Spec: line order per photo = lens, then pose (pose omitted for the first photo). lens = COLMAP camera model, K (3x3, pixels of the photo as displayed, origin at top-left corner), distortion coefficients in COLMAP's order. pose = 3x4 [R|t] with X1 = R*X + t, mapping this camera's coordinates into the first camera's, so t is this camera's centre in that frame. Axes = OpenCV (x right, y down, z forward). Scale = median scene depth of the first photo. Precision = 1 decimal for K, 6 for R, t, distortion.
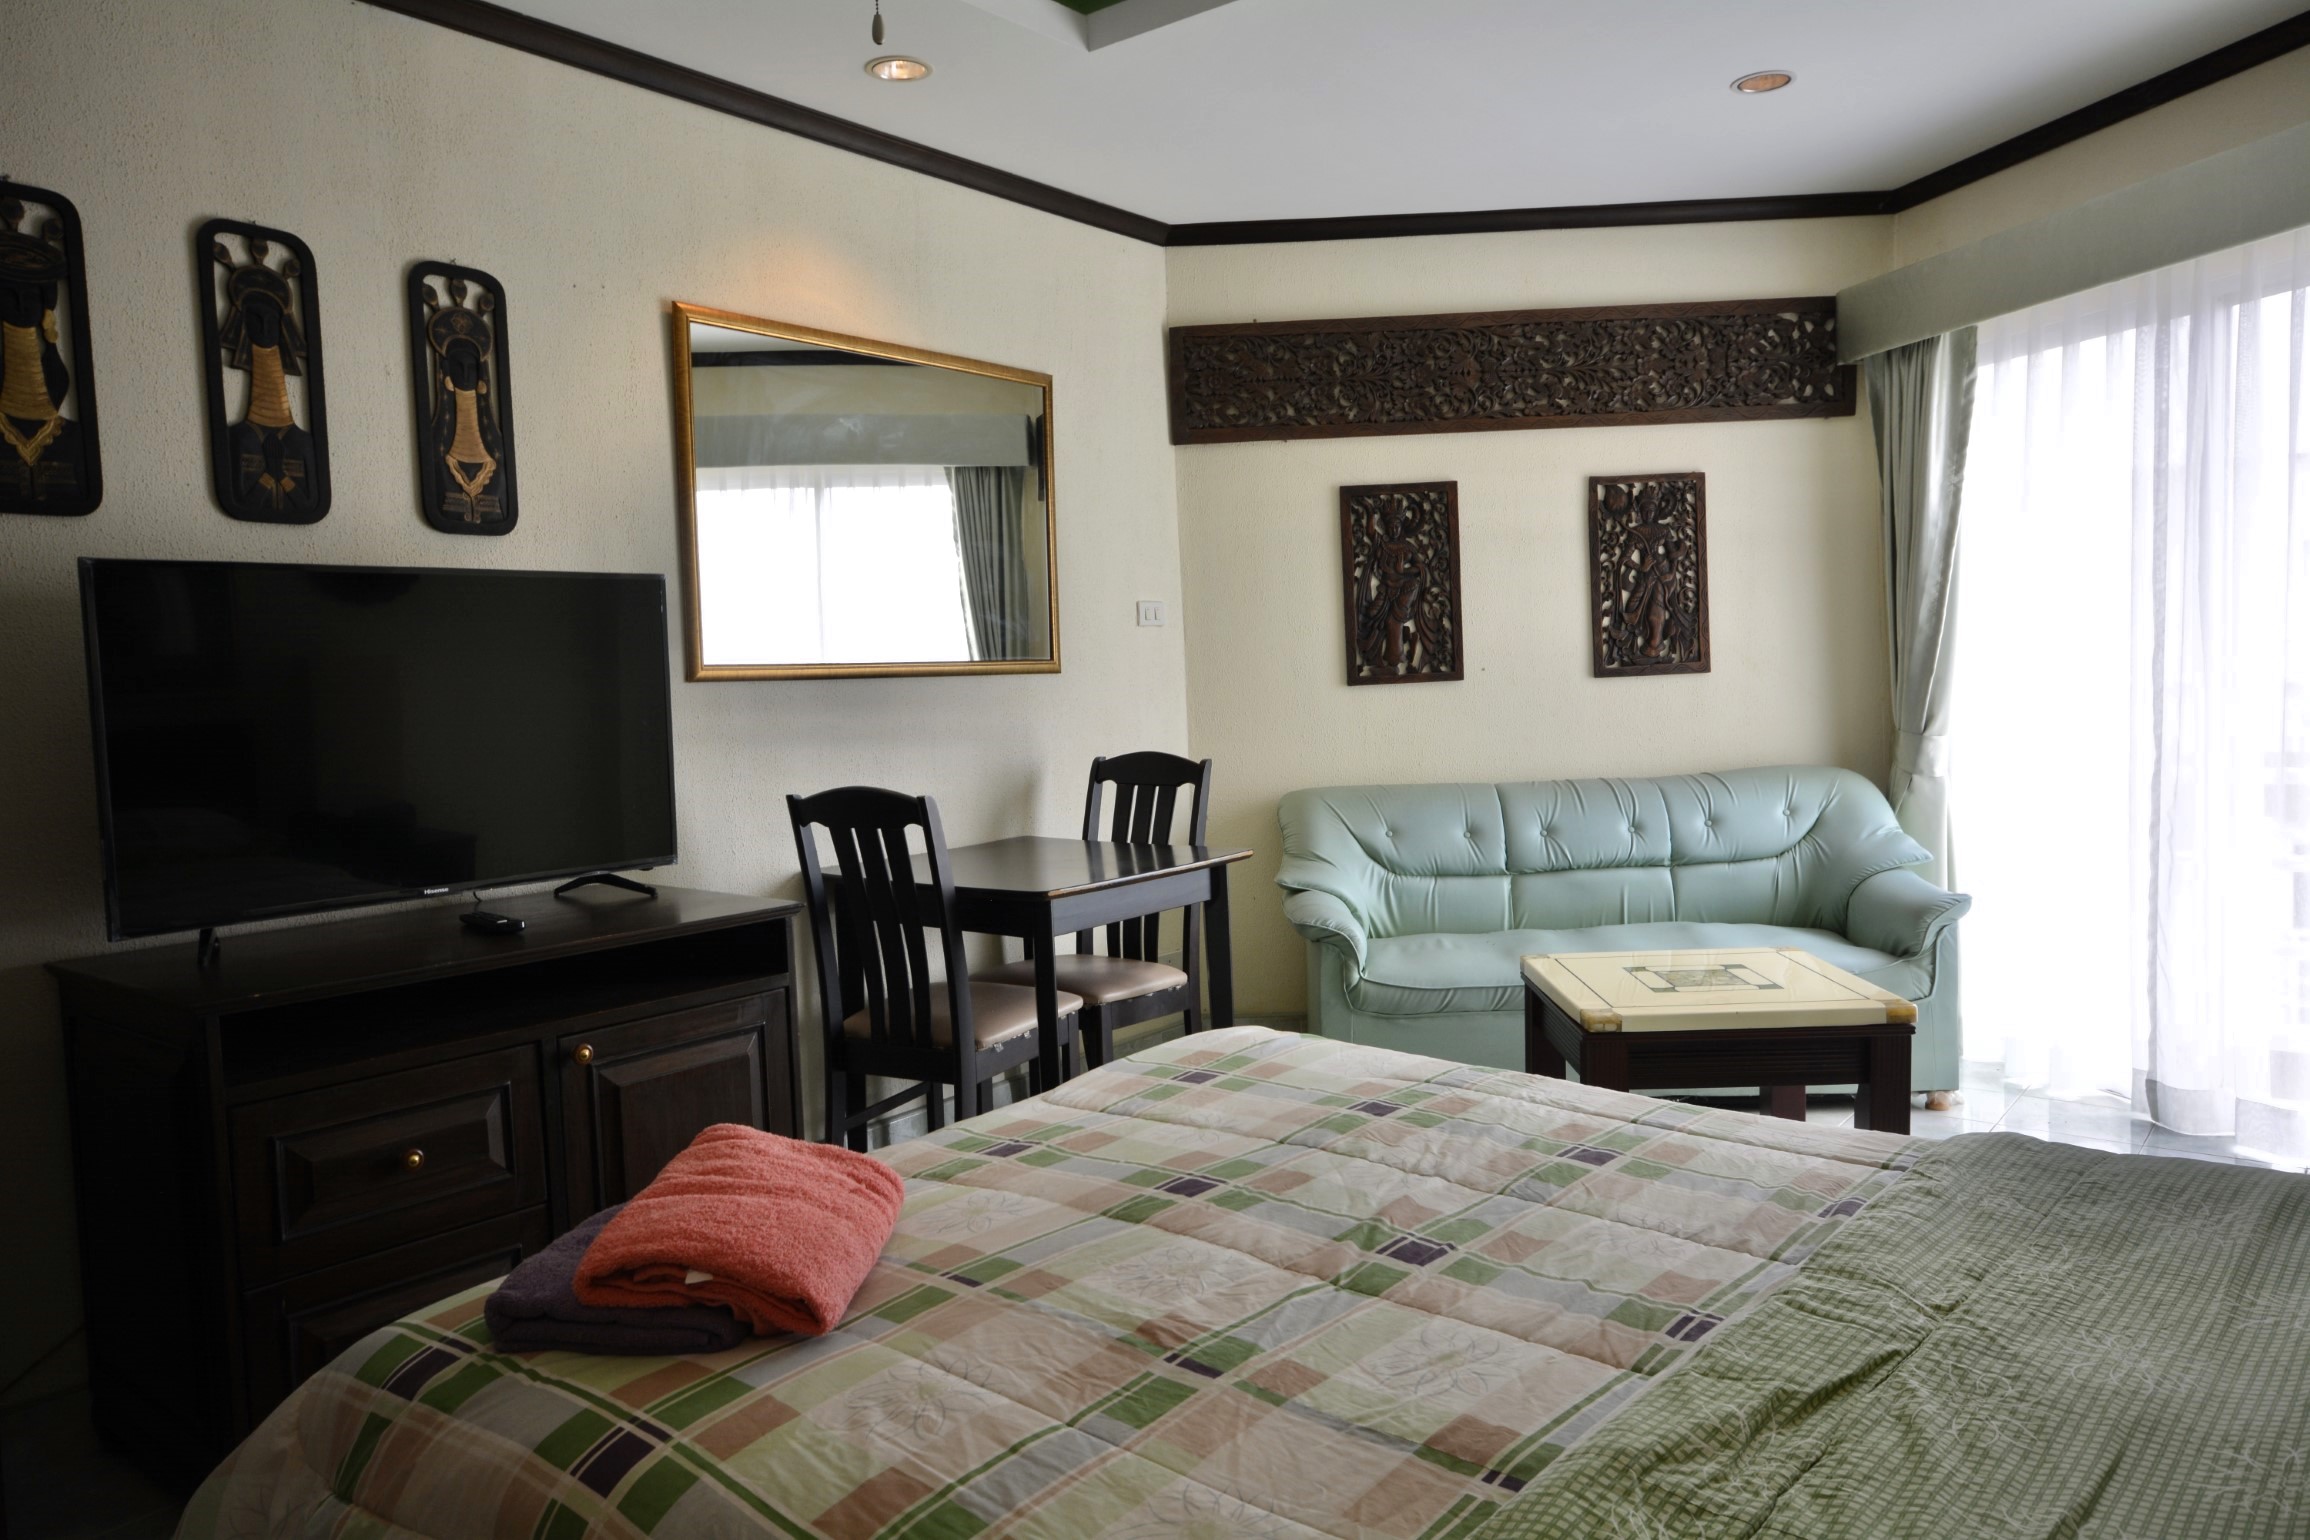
lens RADIAL K [[1585.7, 0, 1155.0], [0, 1585.7, 770.0], [0, 0, 1]] dist [-0.002056, 0.000649]
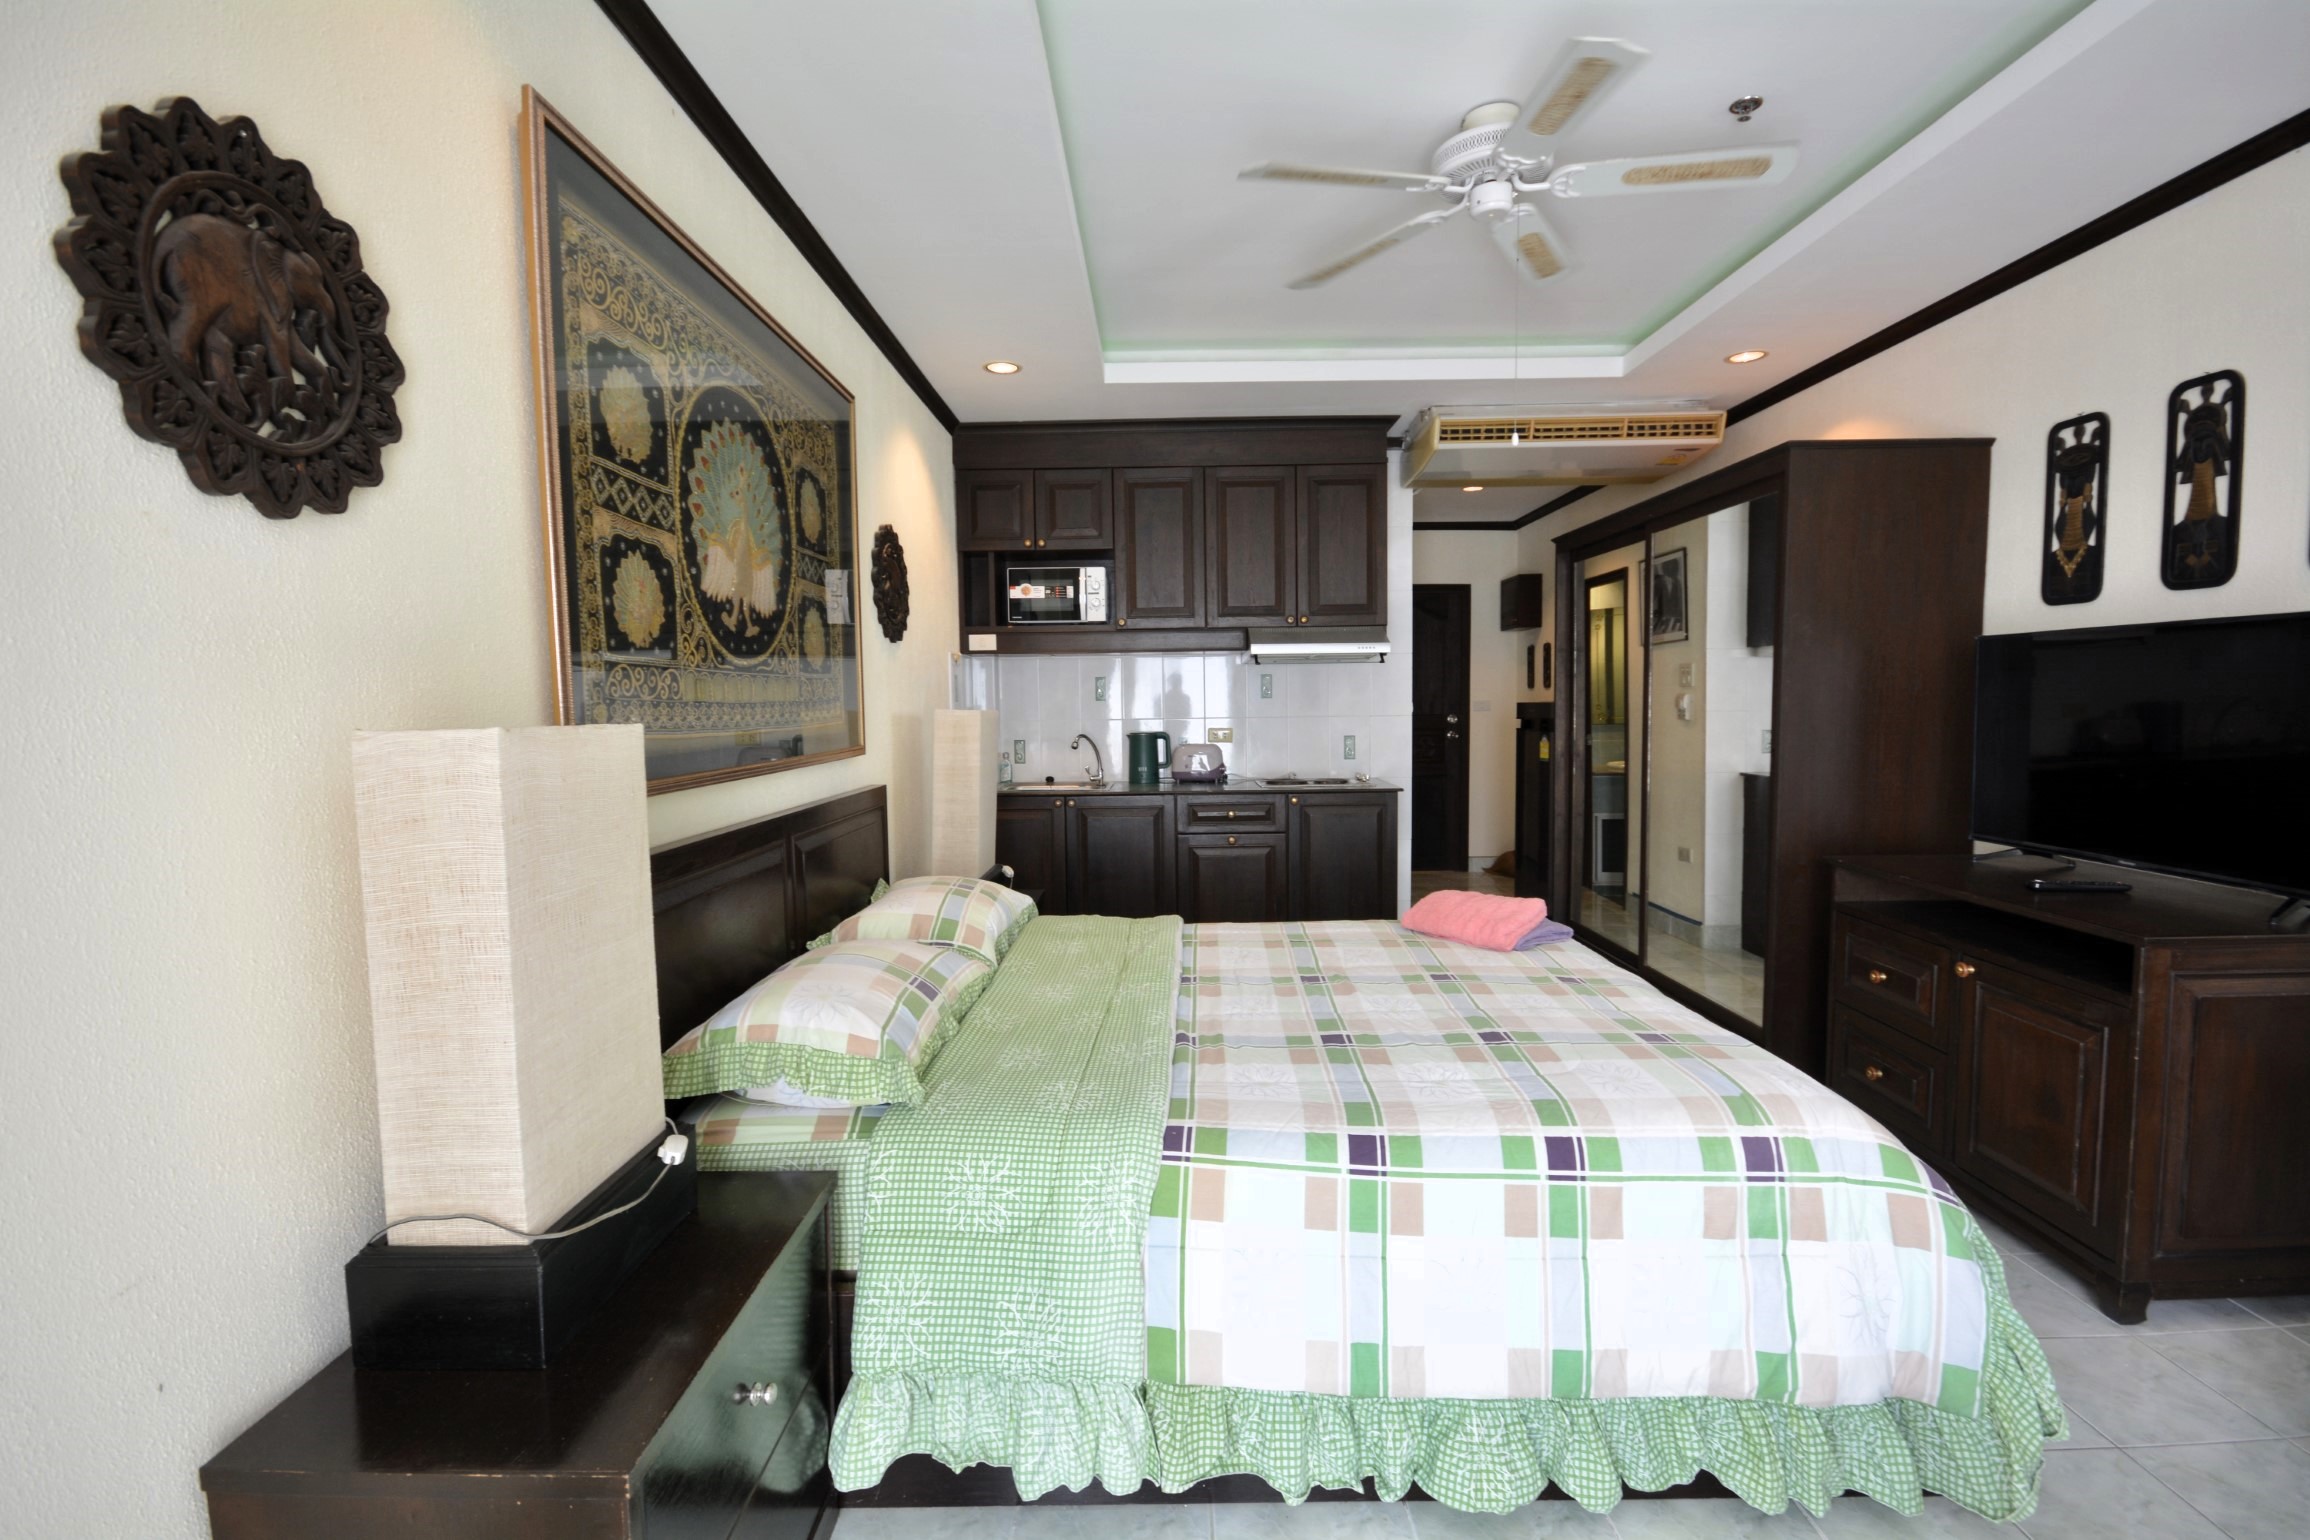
lens RADIAL K [[1023.4, 0, 1155.0], [0, 1023.4, 770.0], [0, 0, 1]] dist [0.015336, -0.014554]
pose [[-0.785195, 0.087619, -0.613019, 0.503035], [0.003562, 0.990562, 0.137019, -0.086218], [0.619239, 0.105403, -0.778096, 0.793247]]
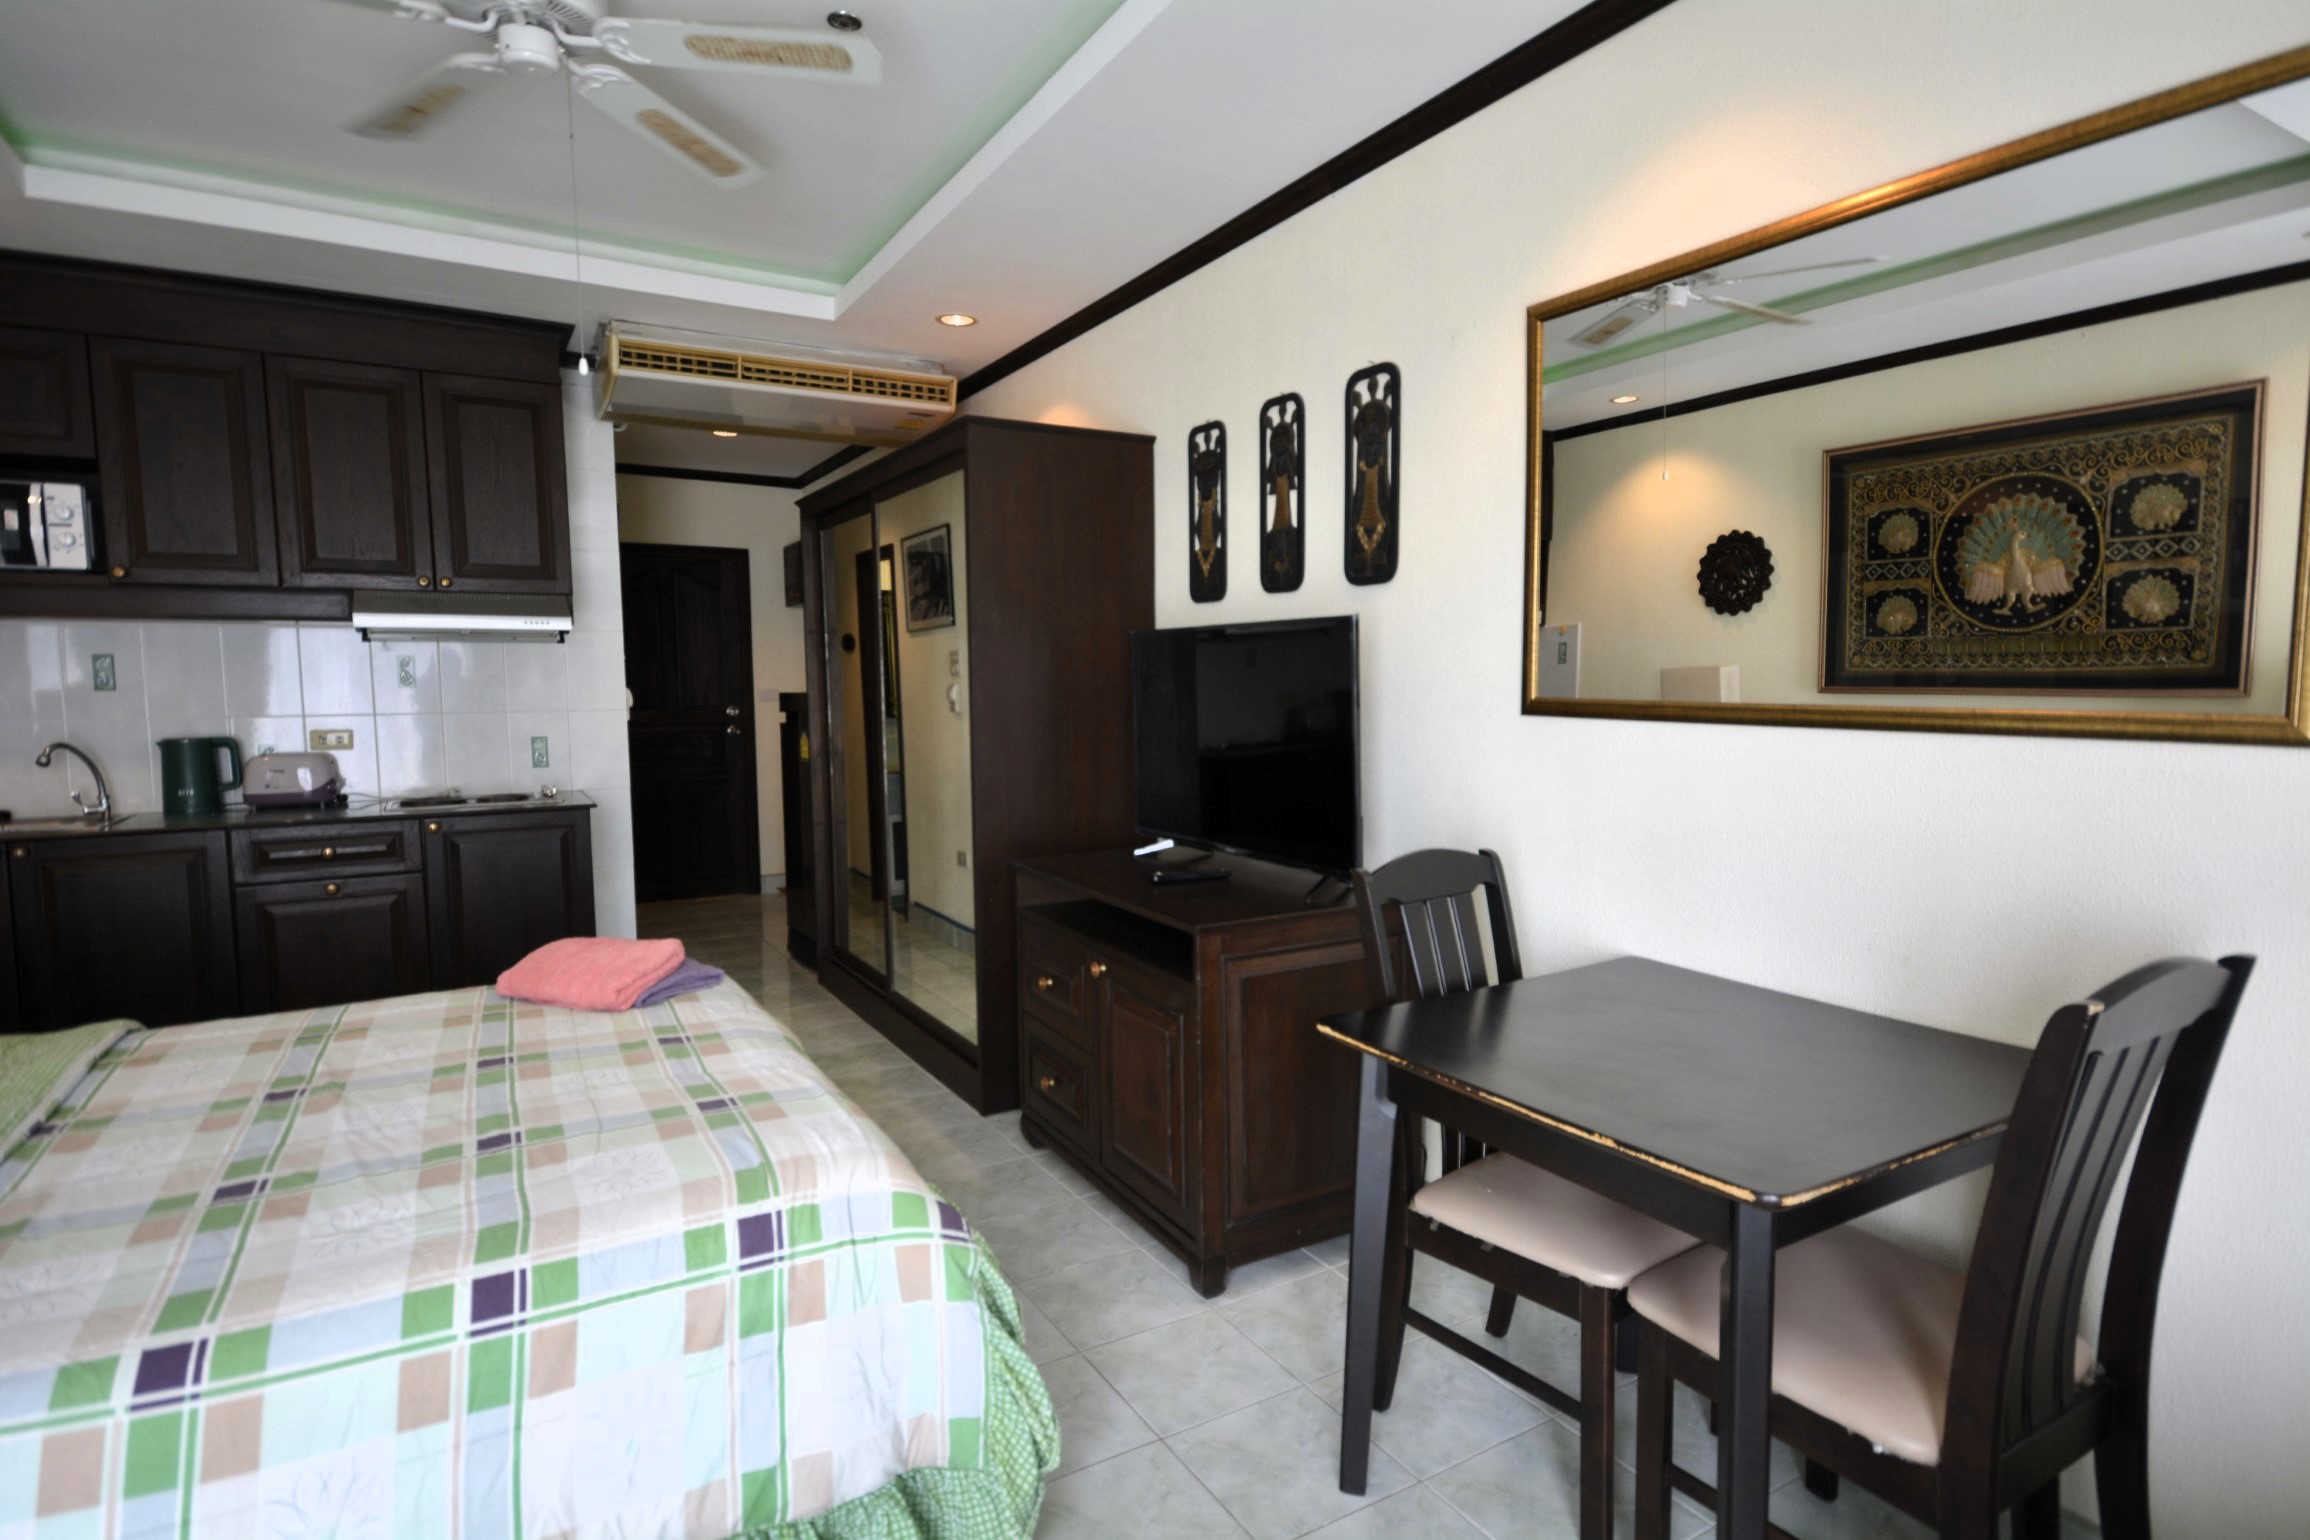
lens RADIAL K [[1200.9, 0, 1155.0], [0, 1200.9, 770.0], [0, 0, 1]] dist [0.018407, -0.001342]
pose [[-0.353534, 0.110574, -0.928863, 0.393667], [-0.035378, 0.990698, 0.131400, -0.093416], [0.934752, 0.079316, -0.346334, 0.895553]]
